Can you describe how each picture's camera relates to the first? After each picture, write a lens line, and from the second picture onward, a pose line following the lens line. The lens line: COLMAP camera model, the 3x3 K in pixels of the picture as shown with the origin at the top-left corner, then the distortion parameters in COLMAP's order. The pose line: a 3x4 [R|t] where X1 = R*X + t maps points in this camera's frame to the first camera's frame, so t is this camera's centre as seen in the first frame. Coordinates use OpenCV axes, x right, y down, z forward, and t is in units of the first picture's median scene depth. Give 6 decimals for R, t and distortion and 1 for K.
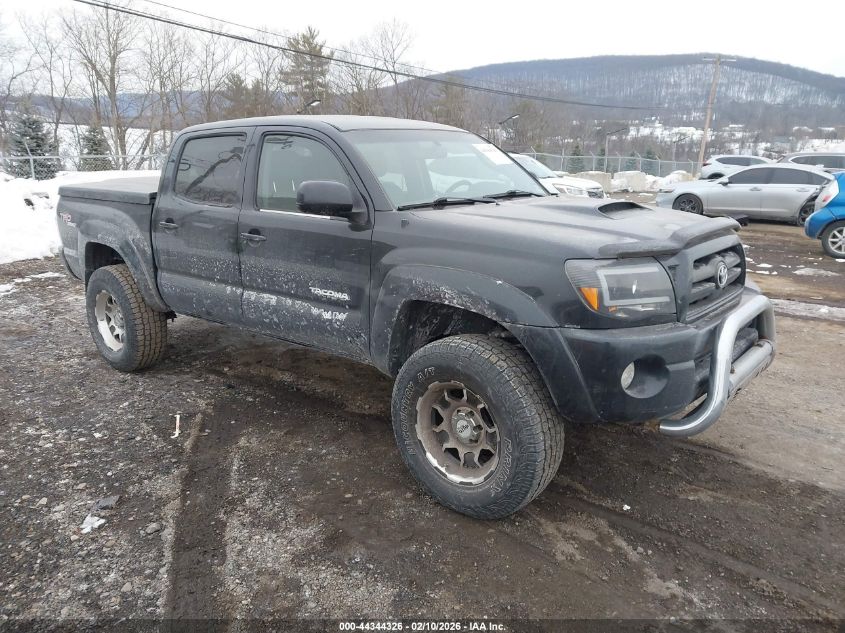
lens RADIAL K [[697.8, 0, 422.4], [0, 697.8, 315.3], [0, 0, 1]] dist [0.014594, 0.001526]
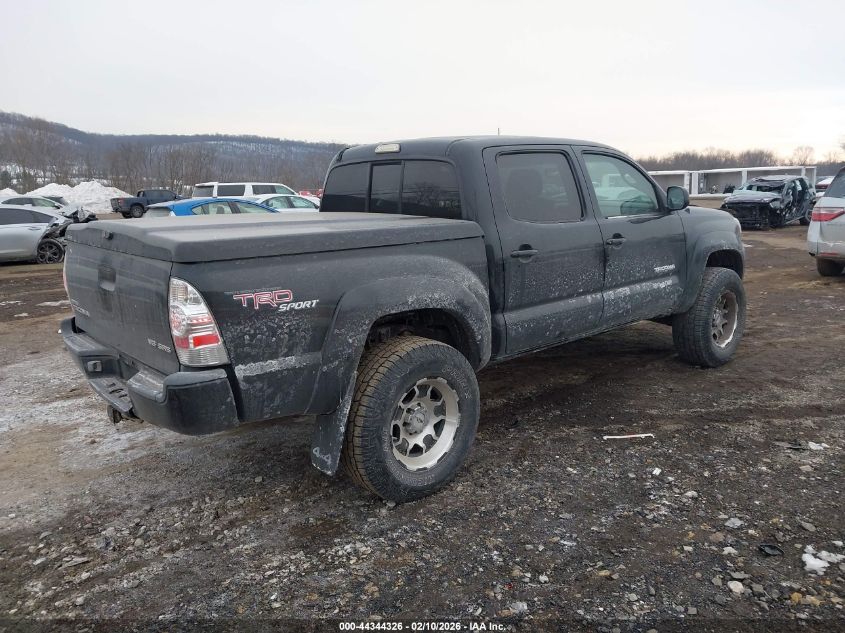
lens RADIAL K [[697.8, 0, 422.4], [0, 697.8, 317.7], [0, 0, 1]] dist [0.014594, 0.001526]
pose [[0.081667, -0.206706, 0.974989, -1.410482], [0.226043, 0.956606, 0.183875, -0.275094], [-0.970688, 0.205373, 0.124848, 1.198694]]
